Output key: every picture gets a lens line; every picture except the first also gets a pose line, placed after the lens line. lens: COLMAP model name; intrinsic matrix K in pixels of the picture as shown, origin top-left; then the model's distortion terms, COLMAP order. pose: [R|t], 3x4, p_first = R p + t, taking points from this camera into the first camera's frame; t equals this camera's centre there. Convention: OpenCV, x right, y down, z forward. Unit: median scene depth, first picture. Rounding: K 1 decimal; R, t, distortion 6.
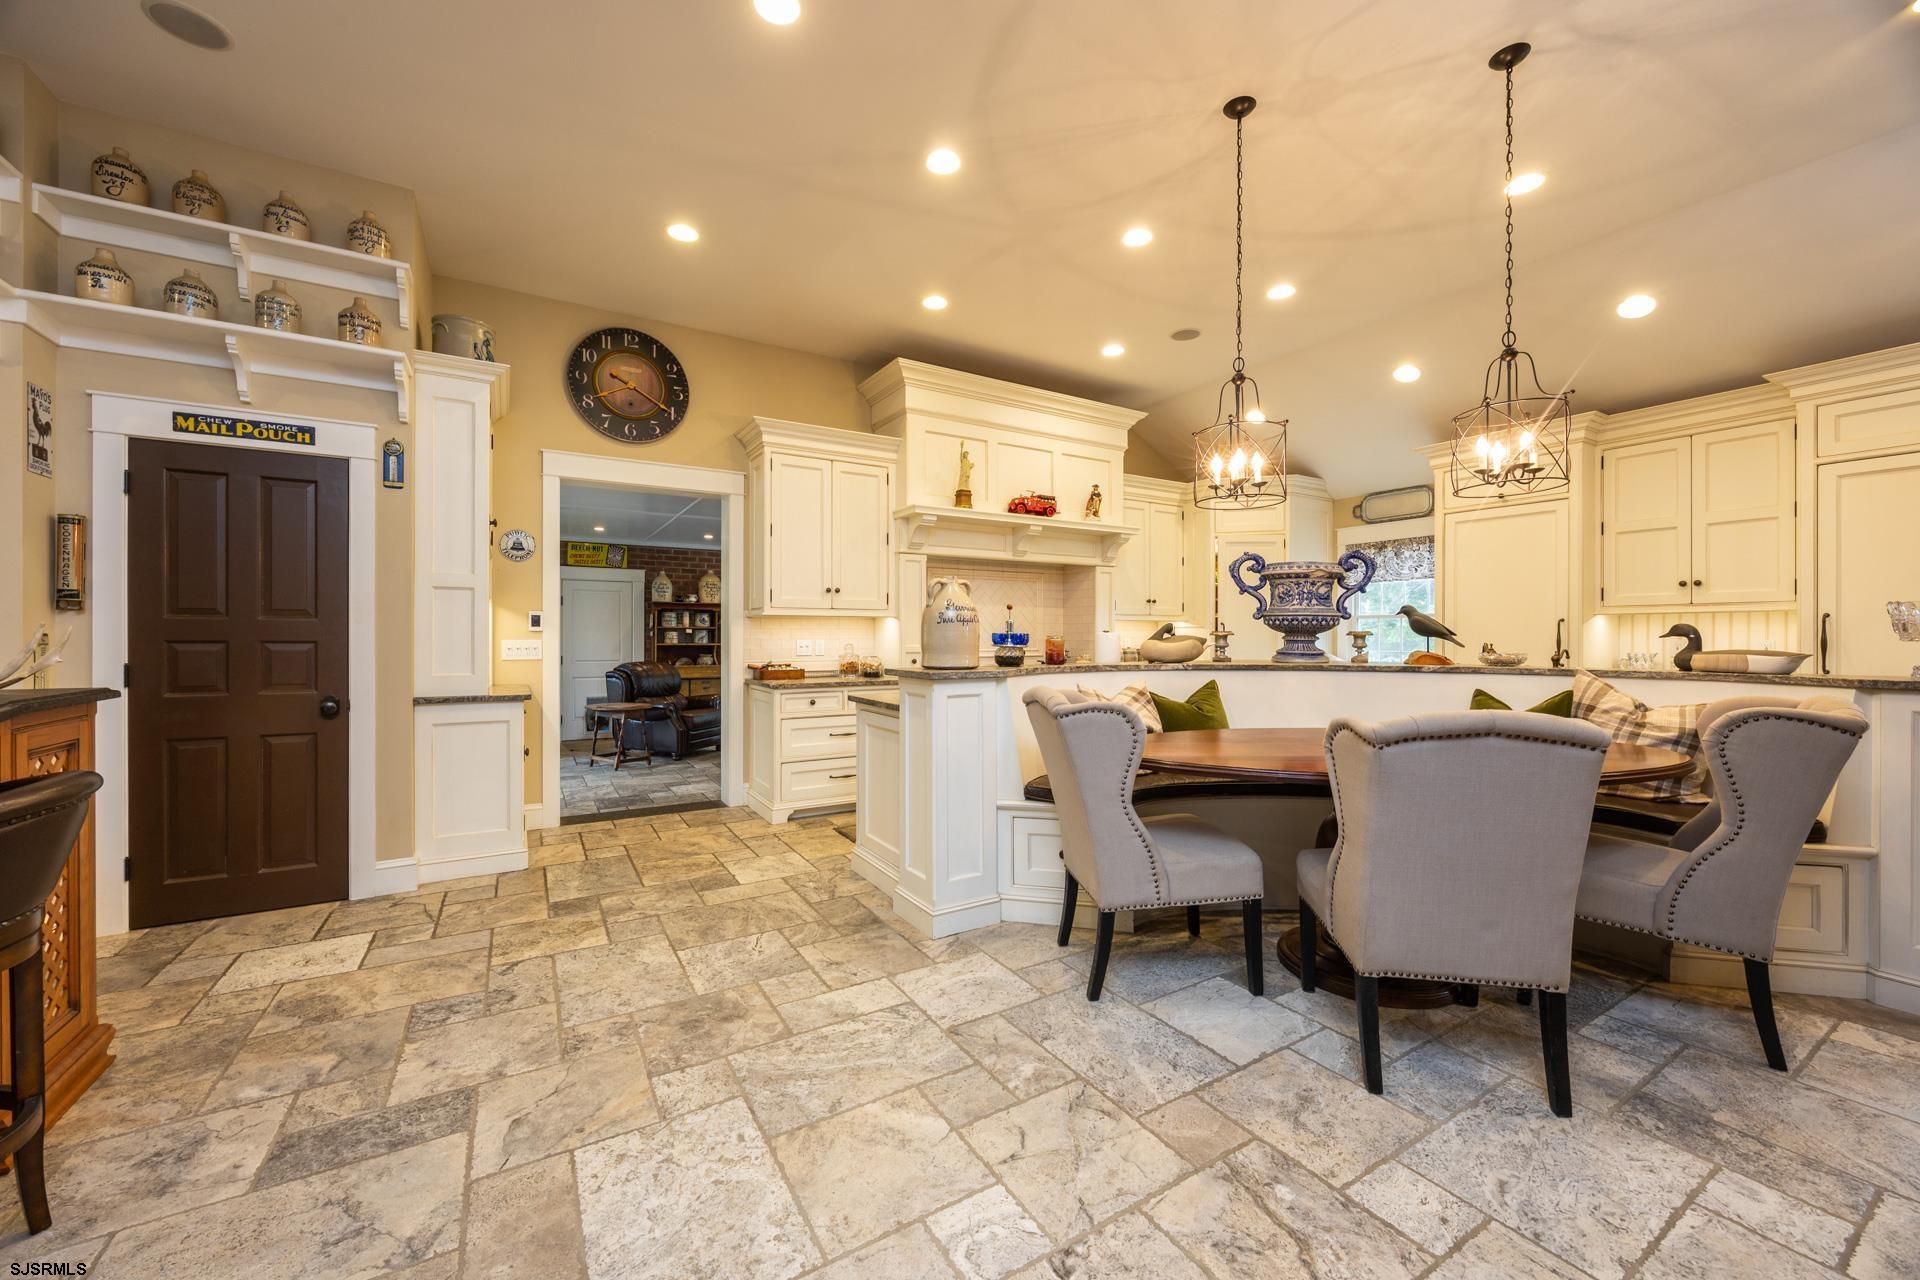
lens RADIAL K [[739.0, 0, 958.9], [0, 739.0, 638.9], [0, 0, 1]] dist [-0.003848, 0.000561]
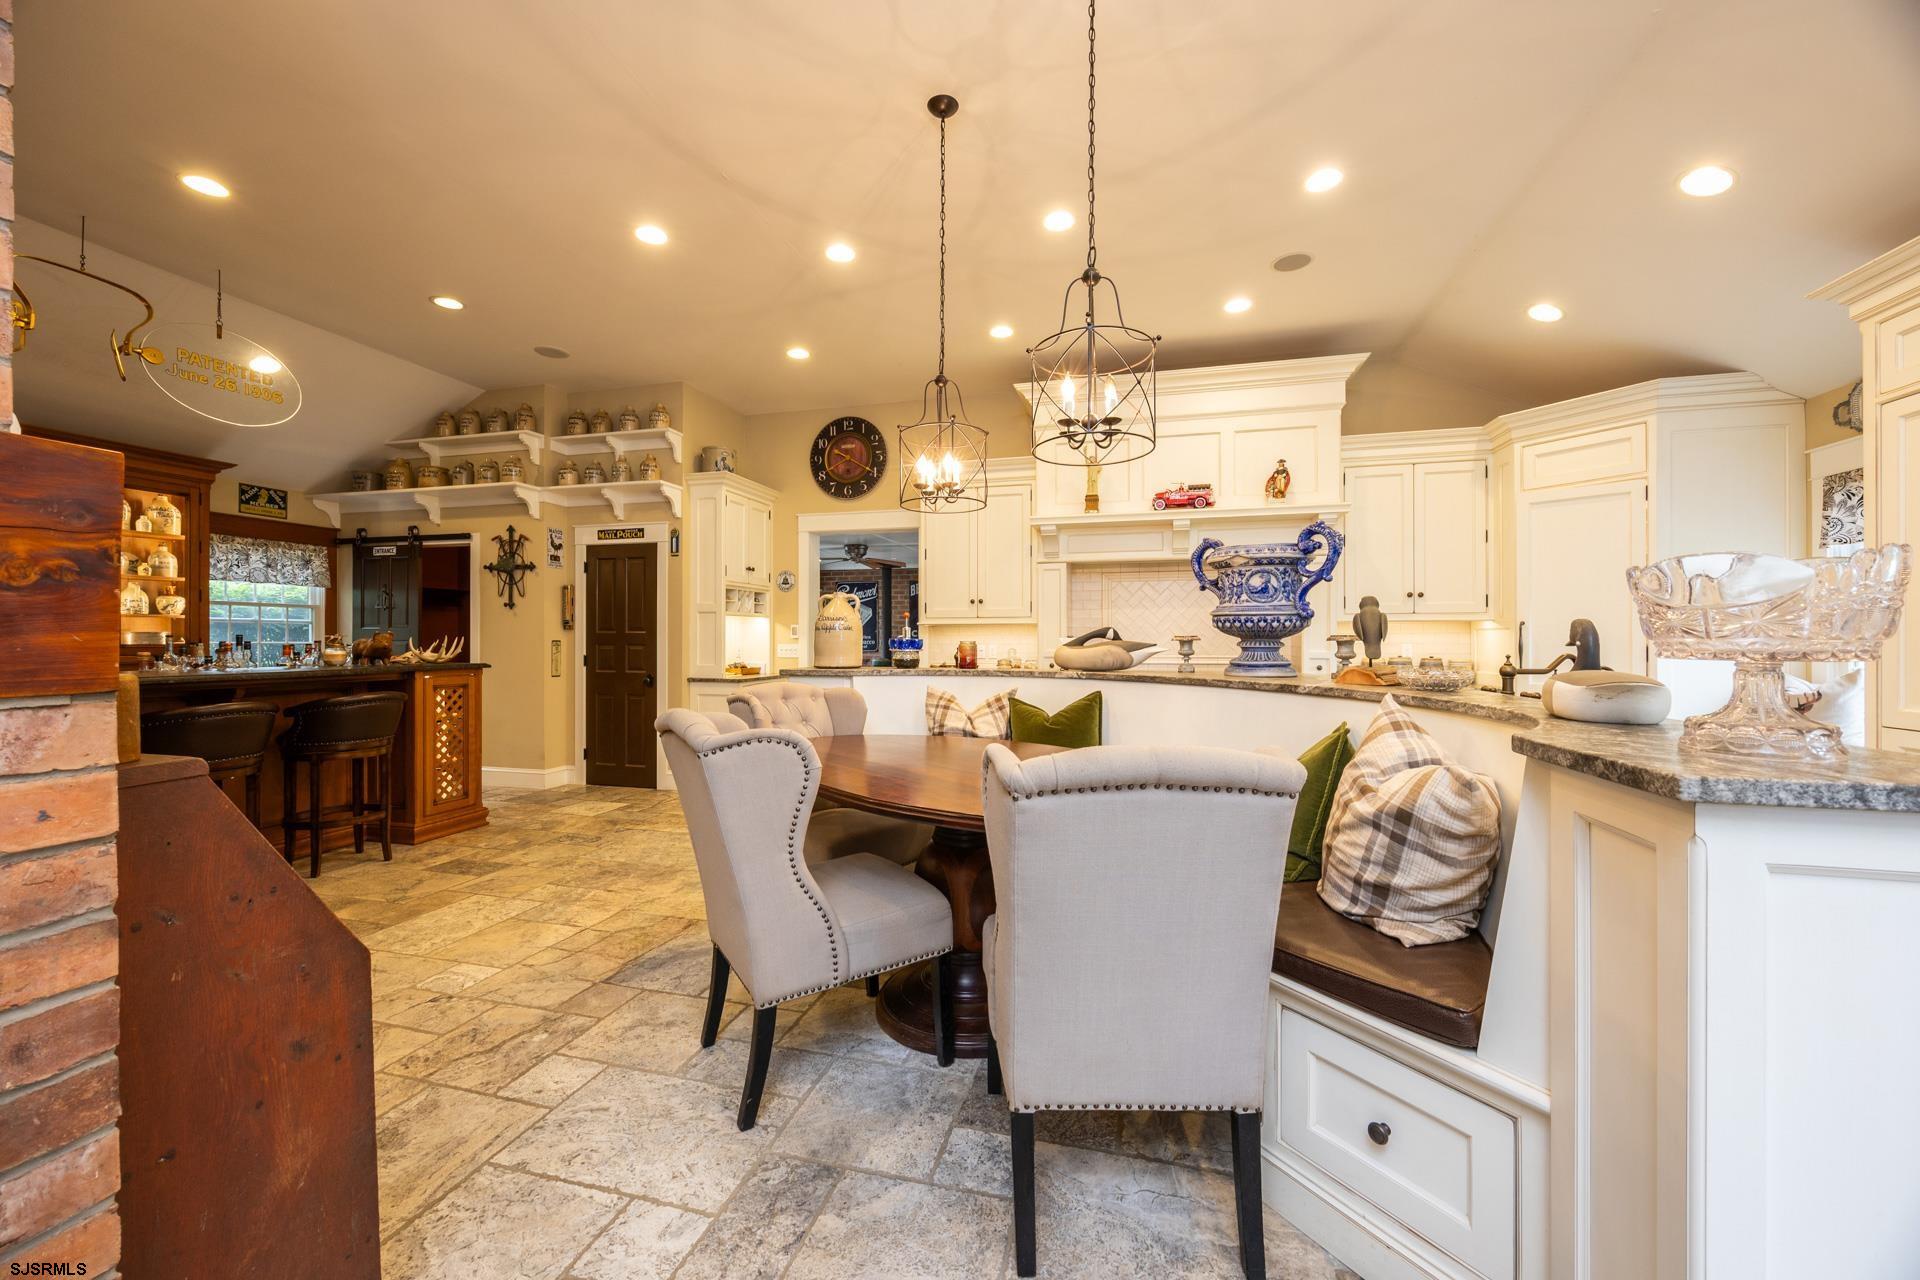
lens RADIAL K [[739.0, 0, 951.3], [0, 739.0, 639.4], [0, 0, 1]] dist [-0.003848, 0.000561]
pose [[0.682833, -0.001626, -0.730573, 0.908491], [-0.004127, 0.999973, -0.006083, -0.000339], [0.730563, 0.007169, 0.682808, 0.275968]]
